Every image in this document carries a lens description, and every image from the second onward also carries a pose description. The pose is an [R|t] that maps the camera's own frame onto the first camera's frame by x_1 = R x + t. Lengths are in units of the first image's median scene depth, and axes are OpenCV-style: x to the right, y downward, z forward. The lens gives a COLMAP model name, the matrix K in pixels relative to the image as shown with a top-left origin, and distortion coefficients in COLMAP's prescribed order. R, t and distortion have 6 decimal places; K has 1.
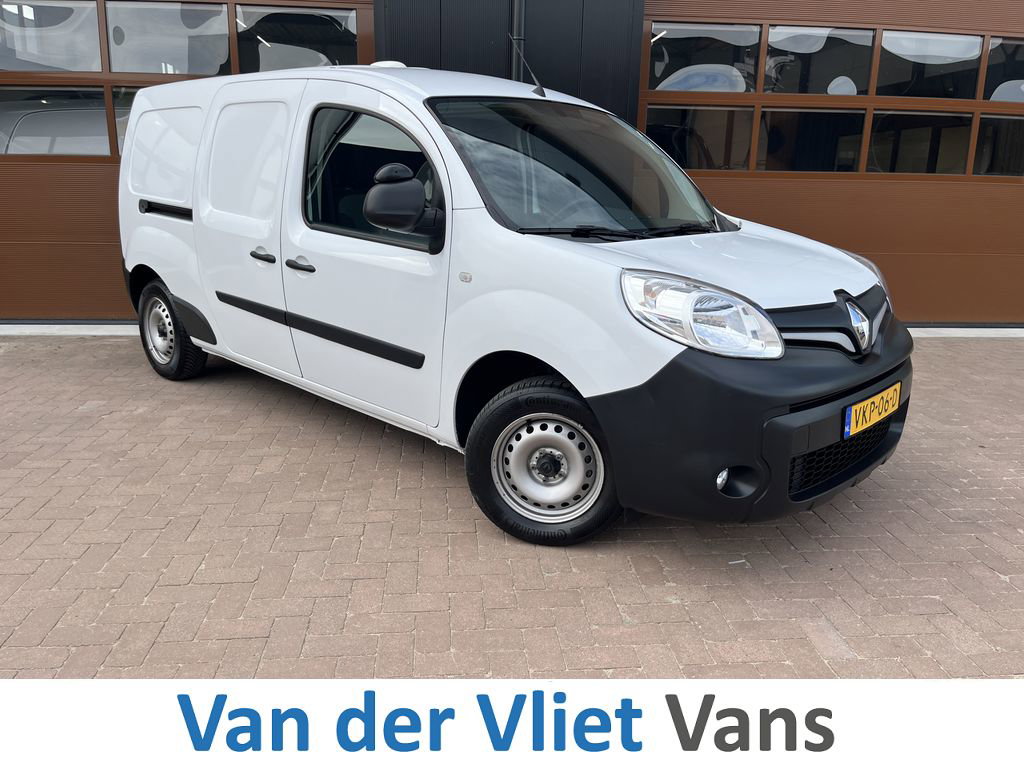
lens RADIAL K [[797.5, 0, 494.4], [0, 797.5, 398.8], [0, 0, 1]] dist [0.048126, -0.077058]
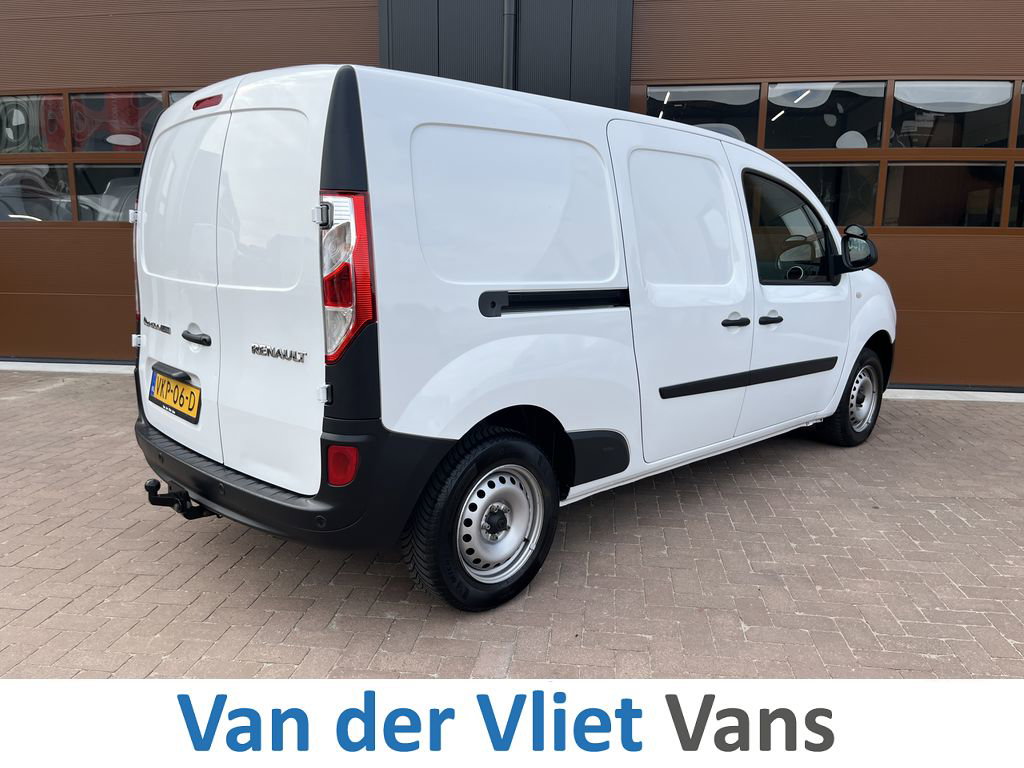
lens RADIAL K [[797.5, 0, 485.2], [0, 797.5, 385.4], [0, 0, 1]] dist [0.048126, -0.077058]
pose [[0.974623, 0.029242, -0.221935, 0.231379], [-0.051586, 0.994086, -0.095560, 0.019895], [0.217828, 0.104583, 0.970368, -0.001288]]
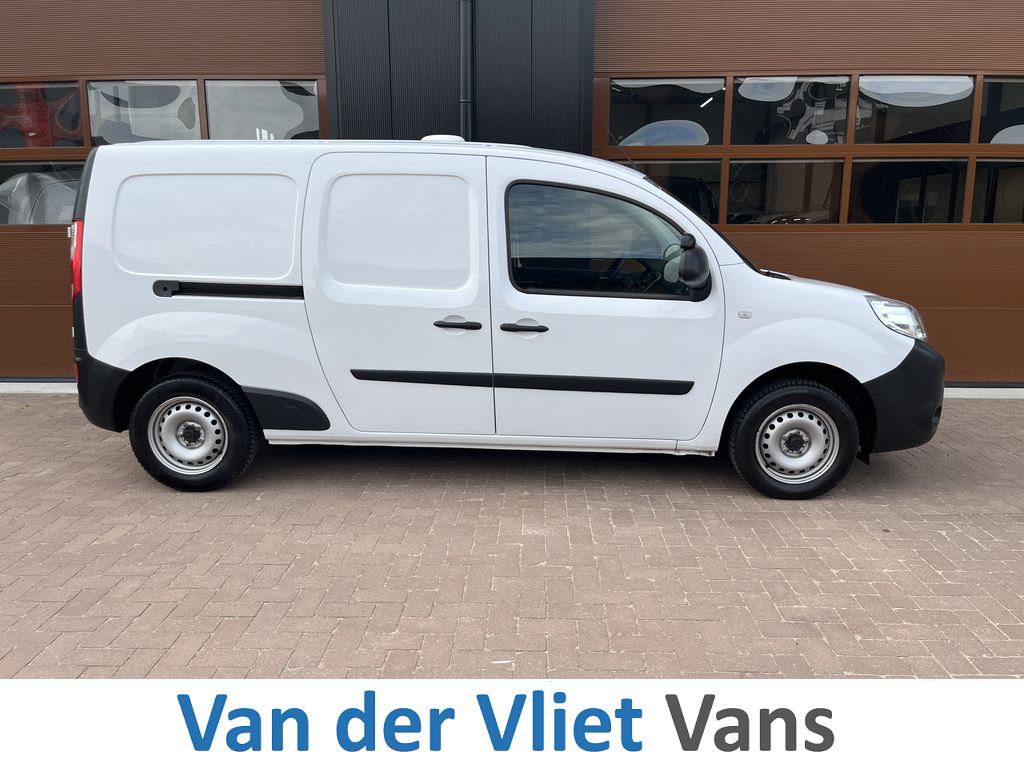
lens RADIAL K [[797.5, 0, 505.6], [0, 797.5, 390.5], [0, 0, 1]] dist [0.048126, -0.077058]
pose [[0.992963, 0.001599, -0.118418, 0.184613], [-0.010502, 0.997159, -0.074595, -0.014588], [0.117962, 0.075313, 0.990158, 0.041596]]
